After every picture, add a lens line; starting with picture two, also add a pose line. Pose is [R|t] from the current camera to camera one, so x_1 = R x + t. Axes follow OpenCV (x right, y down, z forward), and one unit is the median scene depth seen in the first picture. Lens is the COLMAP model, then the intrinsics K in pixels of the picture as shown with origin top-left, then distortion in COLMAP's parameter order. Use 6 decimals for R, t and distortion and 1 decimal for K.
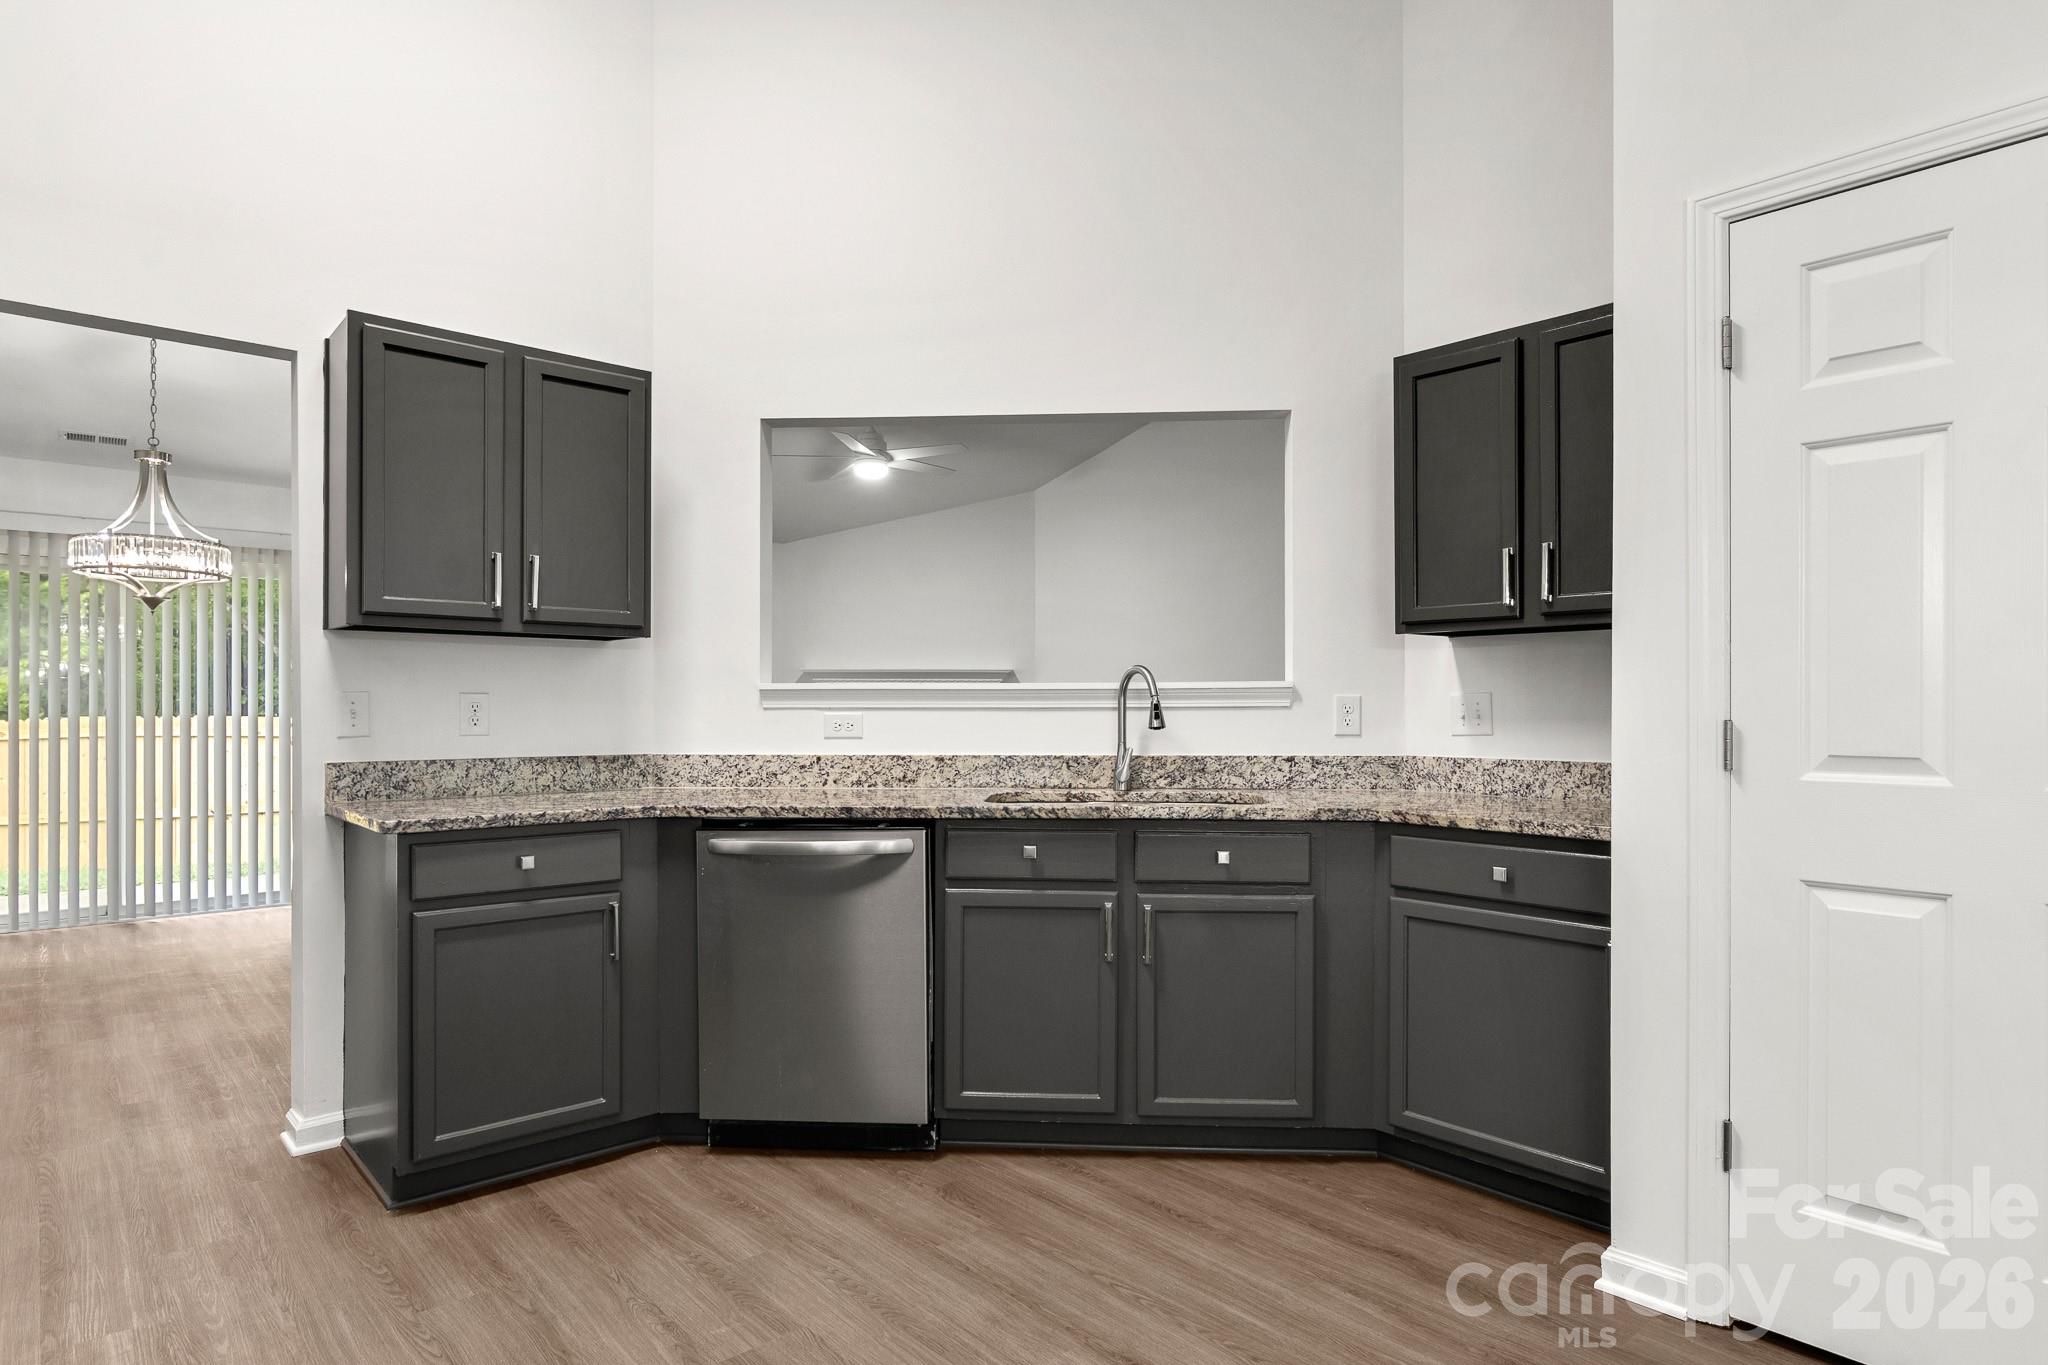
lens RADIAL K [[1117.4, 0, 1033.2], [0, 1117.4, 709.9], [0, 0, 1]] dist [-0.004670, -0.000874]
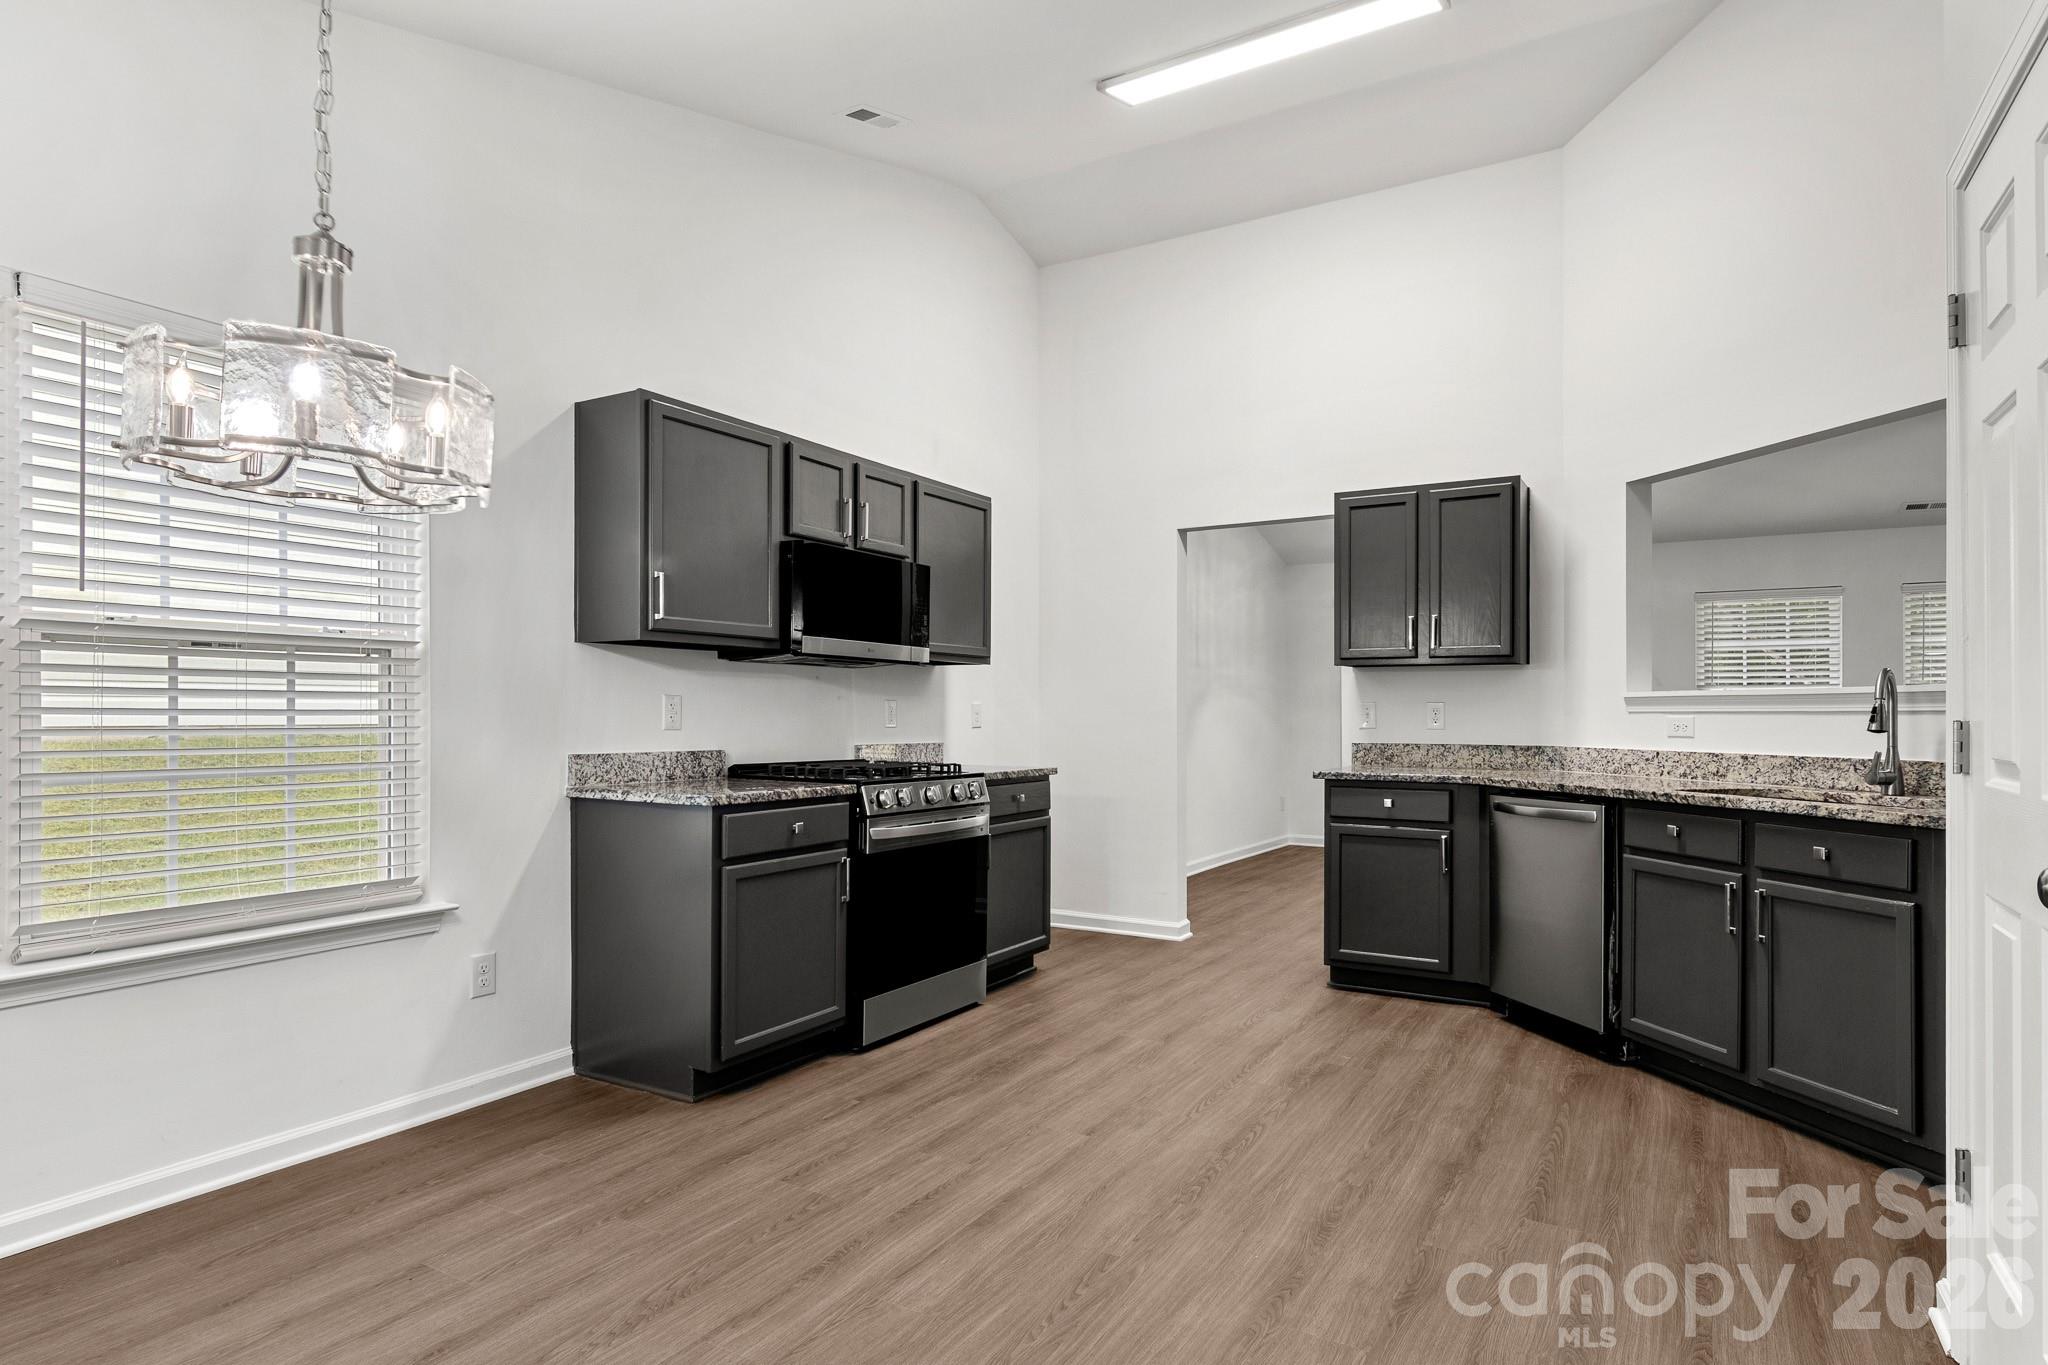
lens RADIAL K [[1117.4, 0, 1033.2], [0, 1117.4, 709.9], [0, 0, 1]] dist [-0.004670, -0.000874]
pose [[0.301548, -0.002550, -0.953447, 0.931763], [-0.004399, 0.999982, -0.004066, 0.004984], [0.953441, 0.005421, 0.301532, -0.019296]]
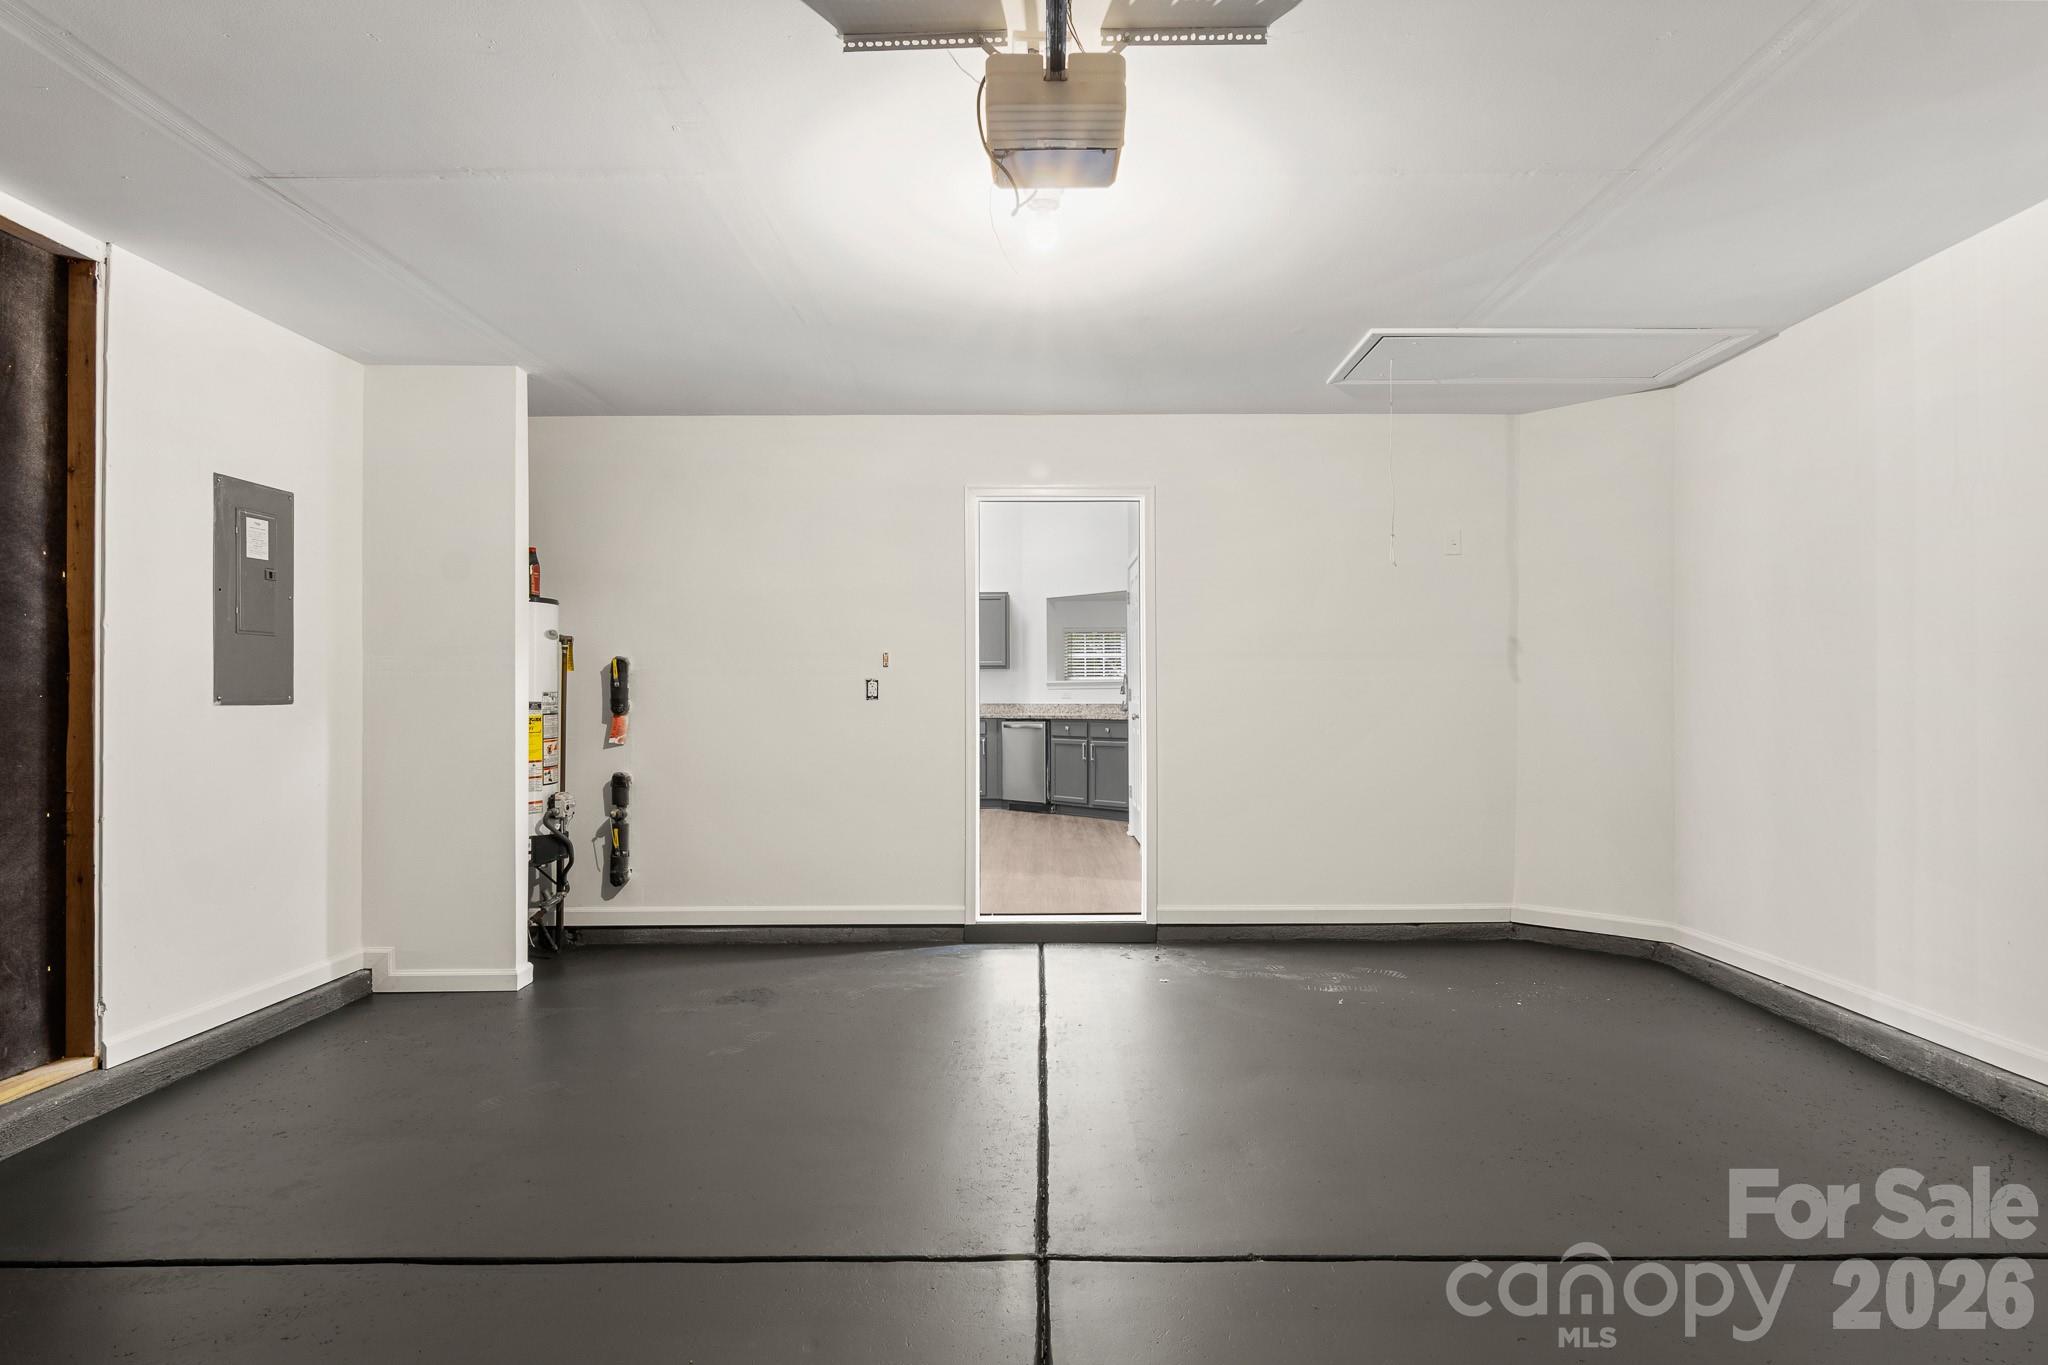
lens RADIAL K [[1117.4, 0, 1033.2], [0, 1117.4, 709.9], [0, 0, 1]] dist [-0.004670, -0.000874]
pose [[0.740108, 0.007067, -0.672450, 2.304012], [-0.001182, 0.999957, 0.009207, 0.035755], [0.672486, -0.006019, 0.740085, -1.702103]]
